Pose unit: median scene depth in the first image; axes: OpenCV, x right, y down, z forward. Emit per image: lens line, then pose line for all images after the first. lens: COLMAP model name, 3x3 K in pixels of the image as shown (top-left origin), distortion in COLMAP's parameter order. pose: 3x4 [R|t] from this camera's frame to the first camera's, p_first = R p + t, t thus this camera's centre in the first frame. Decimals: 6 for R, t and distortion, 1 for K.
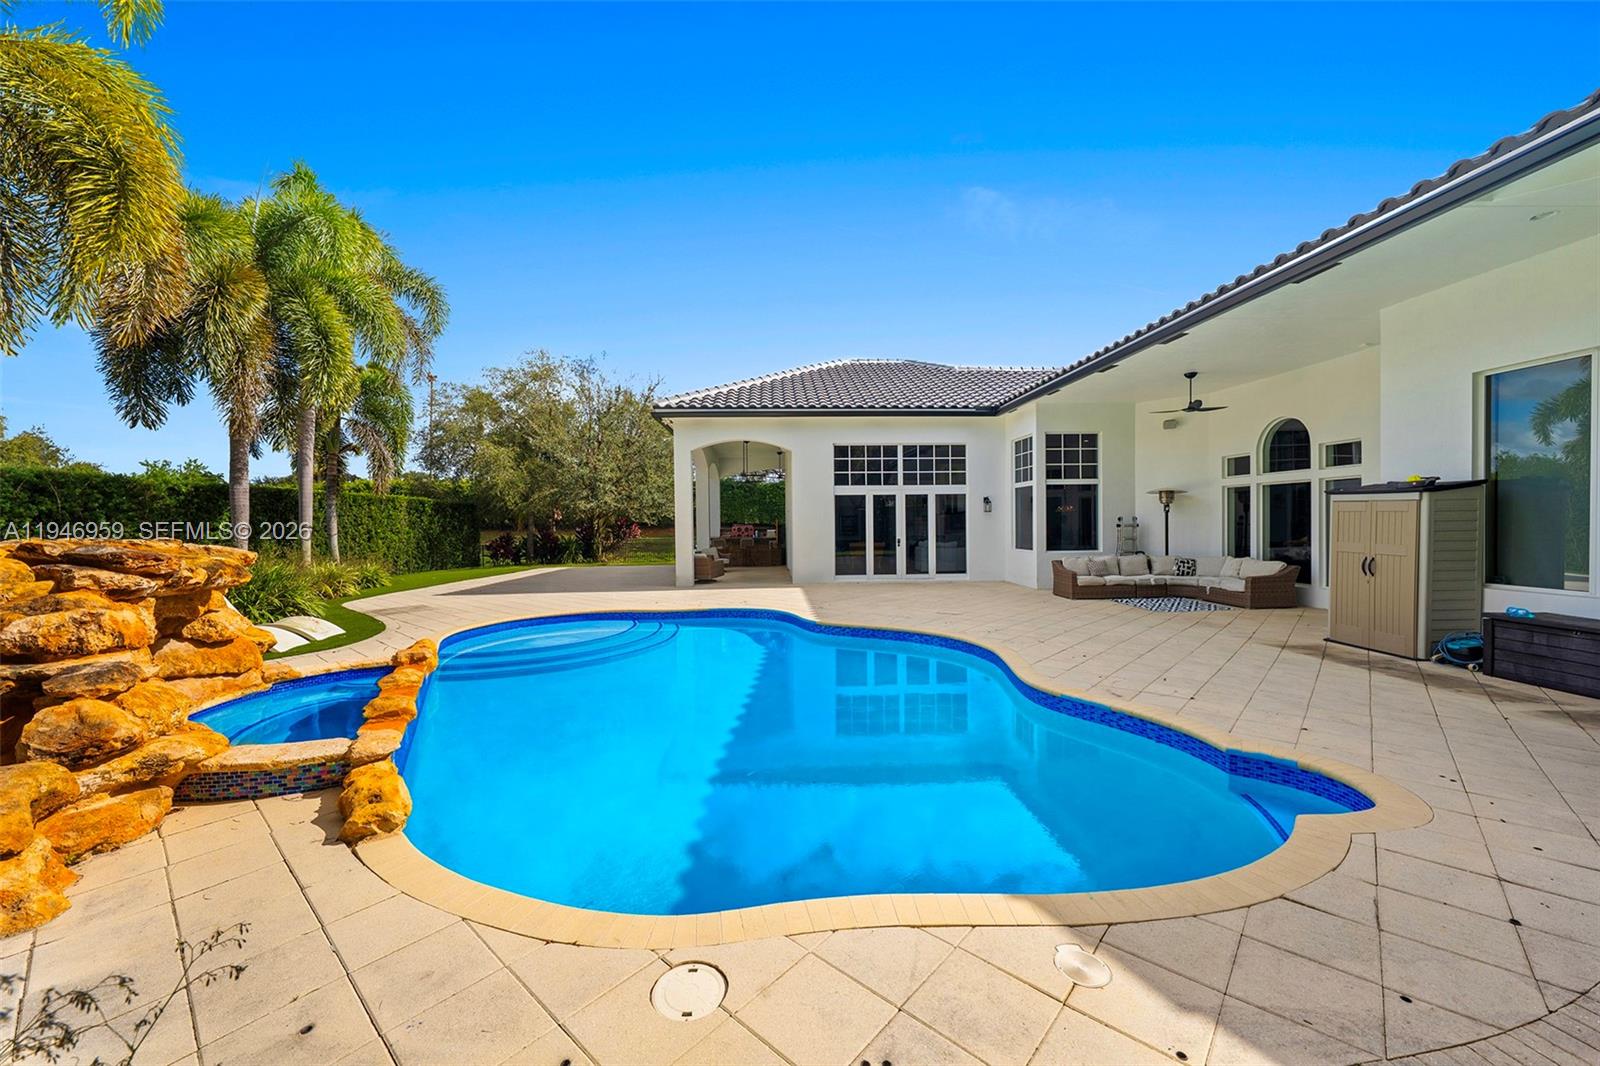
lens RADIAL K [[622.6, 0, 790.3], [0, 622.6, 531.6], [0, 0, 1]] dist [0.002044, 0.000124]
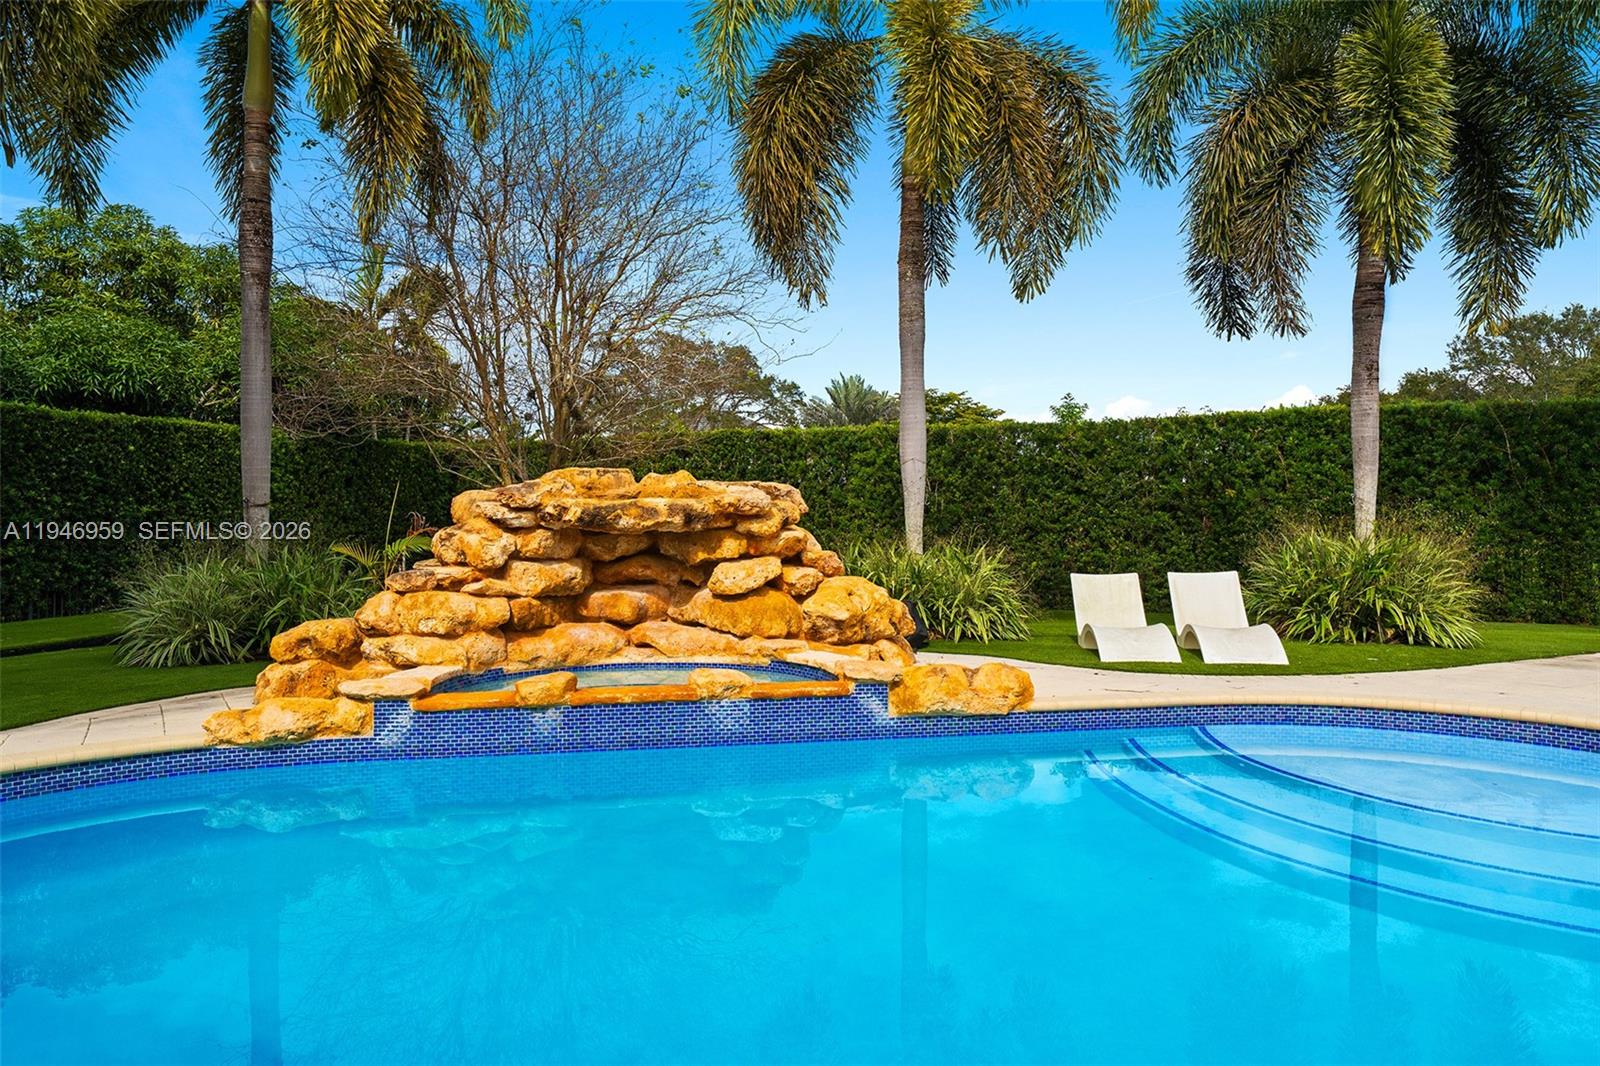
lens RADIAL K [[1063.6, 0, 786.7], [0, 1063.6, 531.4], [0, 0, 1]] dist [0.002782, 0.003643]
pose [[-0.293723, 0.029419, -0.955438, 0.168961], [-0.005533, 0.999457, 0.032475, 0.011128], [0.955874, 0.014825, -0.293401, 0.501005]]
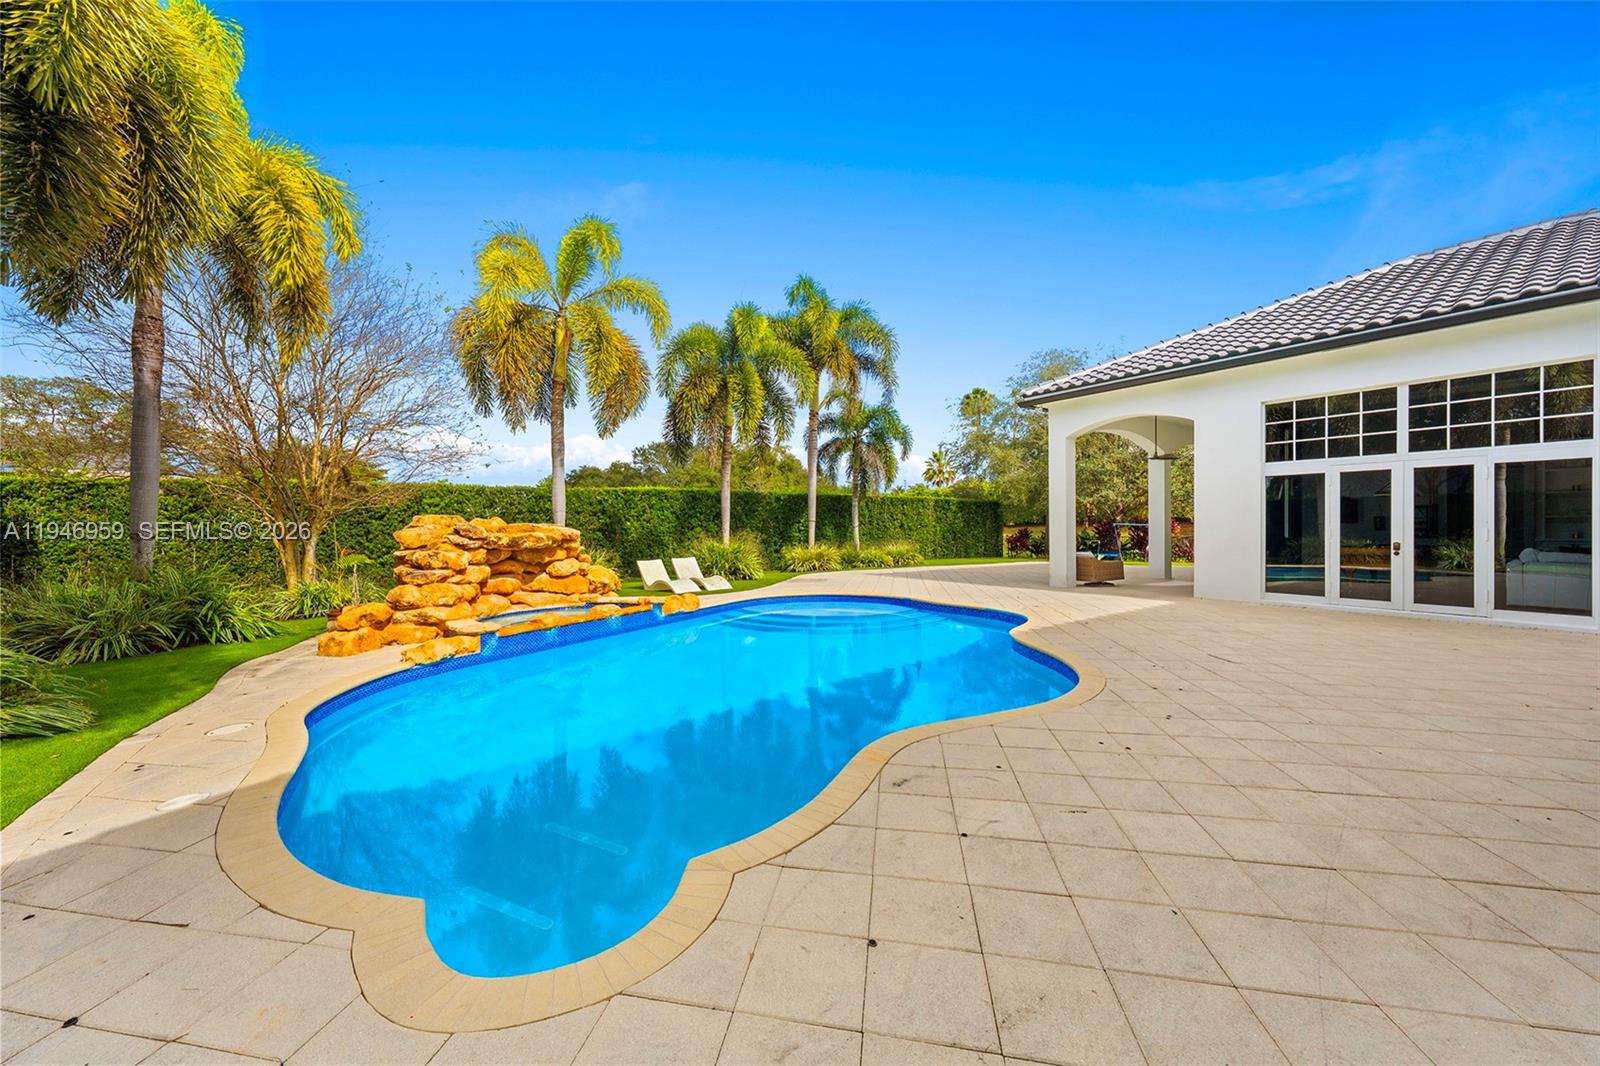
lens RADIAL K [[585.3, 0, 790.5], [0, 585.3, 528.4], [0, 0, 1]] dist [0.001261, 0.000226]
pose [[0.534669, 0.013149, -0.844959, 0.338733], [-0.012070, 0.999896, 0.007923, 0.000344], [0.844975, 0.005963, 0.534772, 0.205404]]
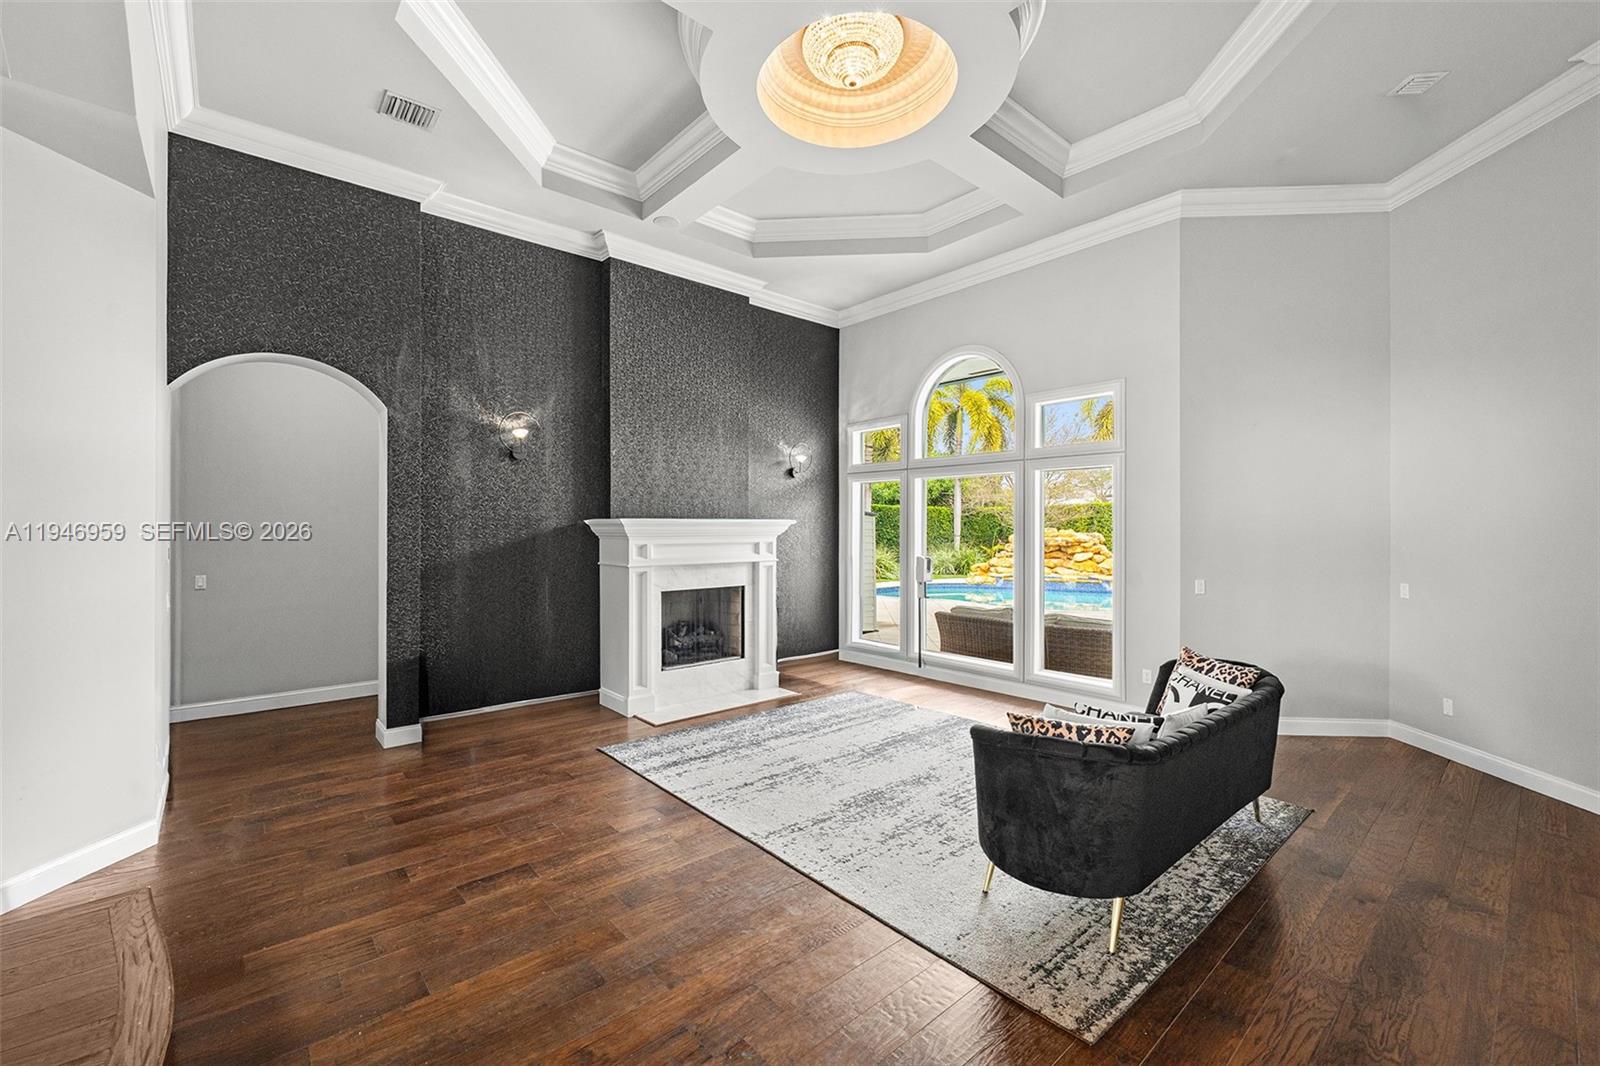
lens RADIAL K [[657.2, 0, 791.4], [0, 657.2, 528.0], [0, 0, 1]] dist [-0.000187, -0.000047]
pose [[-0.779627, 0.011592, -0.626137, 0.918636], [-0.002012, 0.999777, 0.021014, -0.032043], [0.626241, 0.017643, -0.779430, 0.966359]]
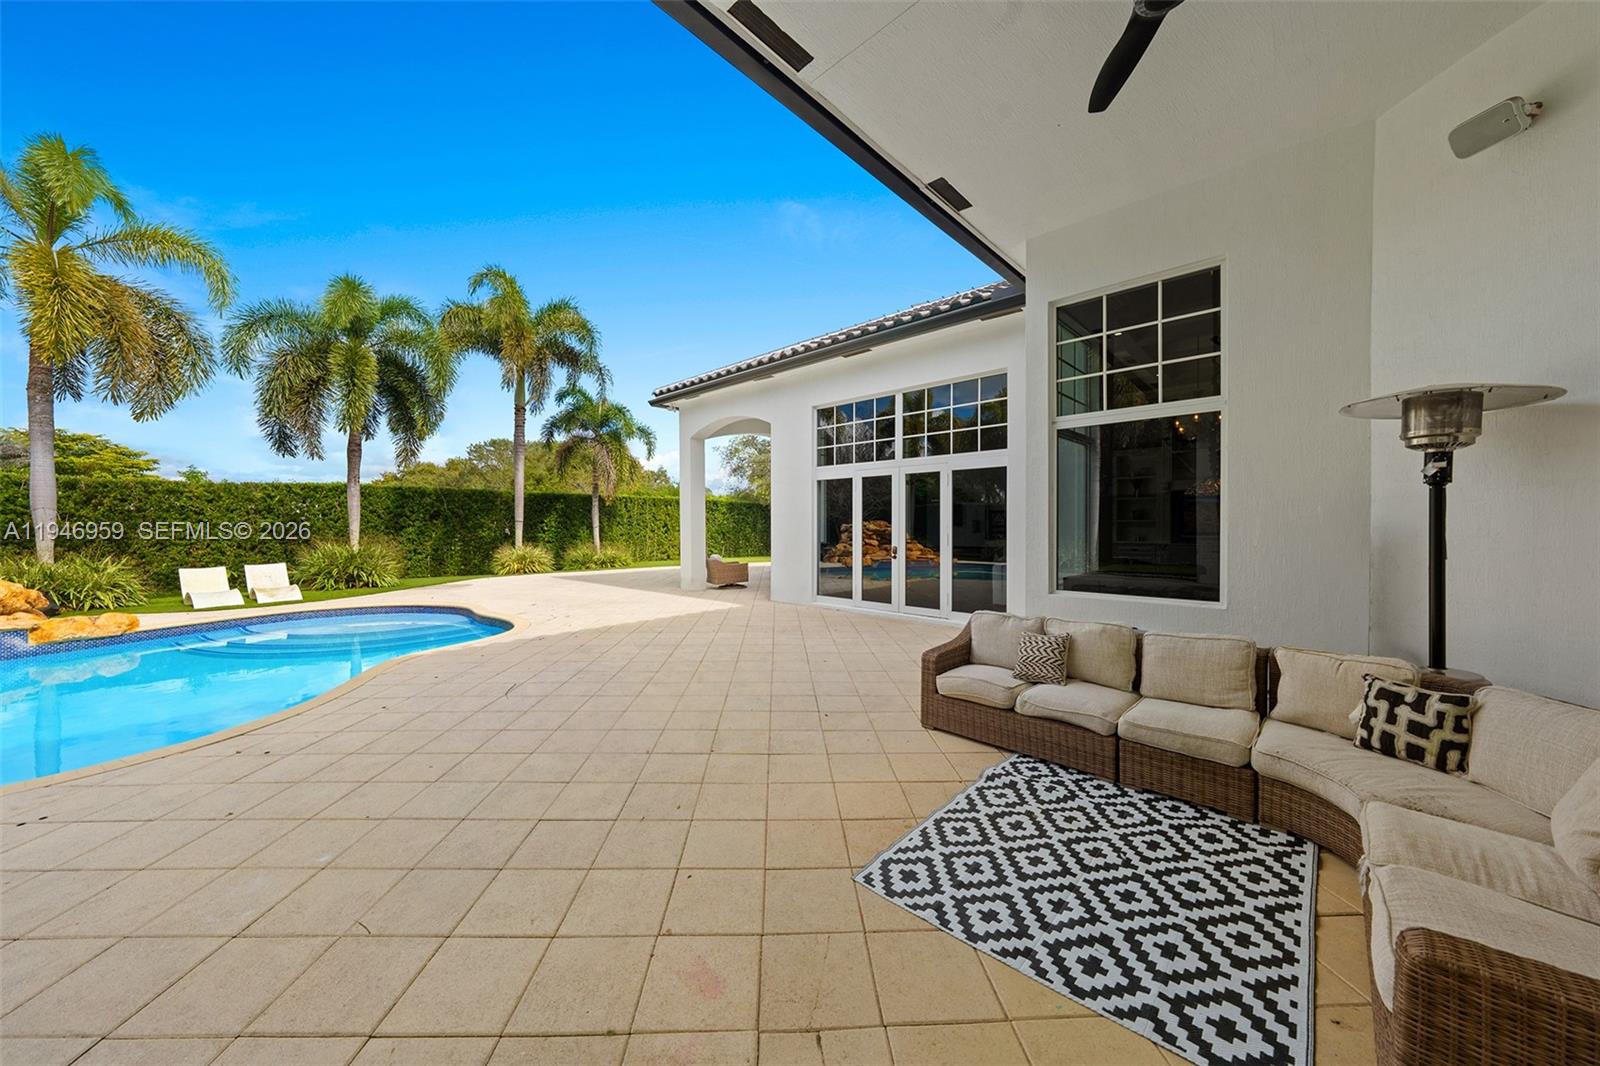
lens RADIAL K [[541.9, 0, 787.3], [0, 541.9, 528.6], [0, 0, 1]] dist [-0.001484, 0.000350]
pose [[0.694440, 0.016026, -0.719372, 0.485206], [-0.015804, 0.999850, 0.007019, -0.008177], [0.719377, 0.006495, 0.694590, 0.551896]]
